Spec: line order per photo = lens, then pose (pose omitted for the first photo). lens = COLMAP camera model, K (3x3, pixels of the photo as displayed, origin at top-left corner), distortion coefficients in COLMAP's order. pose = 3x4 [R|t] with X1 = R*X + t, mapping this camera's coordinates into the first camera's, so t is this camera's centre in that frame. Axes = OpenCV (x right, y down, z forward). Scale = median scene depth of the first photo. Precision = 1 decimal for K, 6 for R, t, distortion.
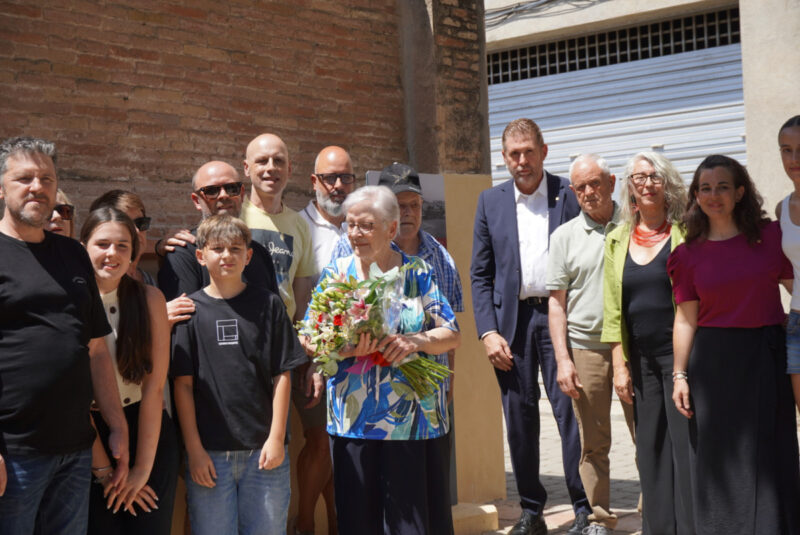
lens RADIAL K [[1505.0, 0, 400.0], [0, 1505.0, 267.5], [0, 0, 1]] dist [0.019912, 0.202906]
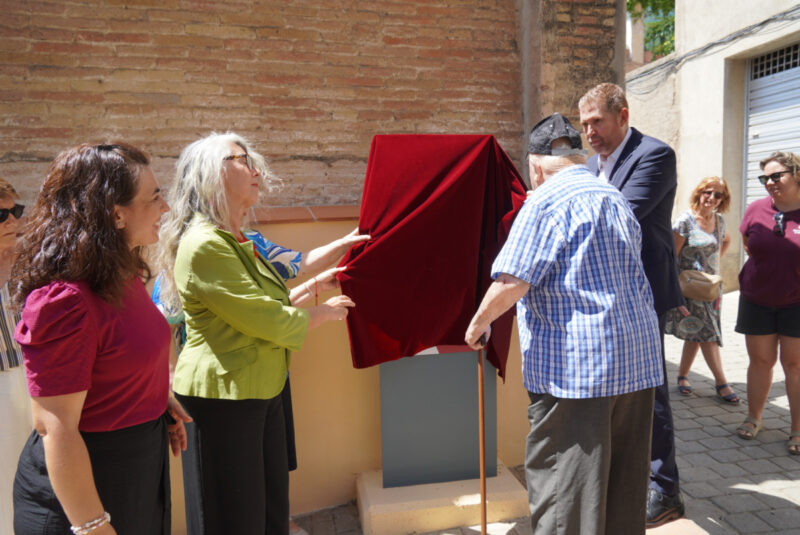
lens RADIAL K [[596.6, 0, 400.0], [0, 596.6, 267.5], [0, 0, 1]] dist [-0.061045, 0.063330]
pose [[0.785659, 0.076424, -0.613922, 0.235410], [0.007386, 0.991111, 0.132831, -0.032726], [0.618616, -0.108895, 0.778110, 0.739397]]
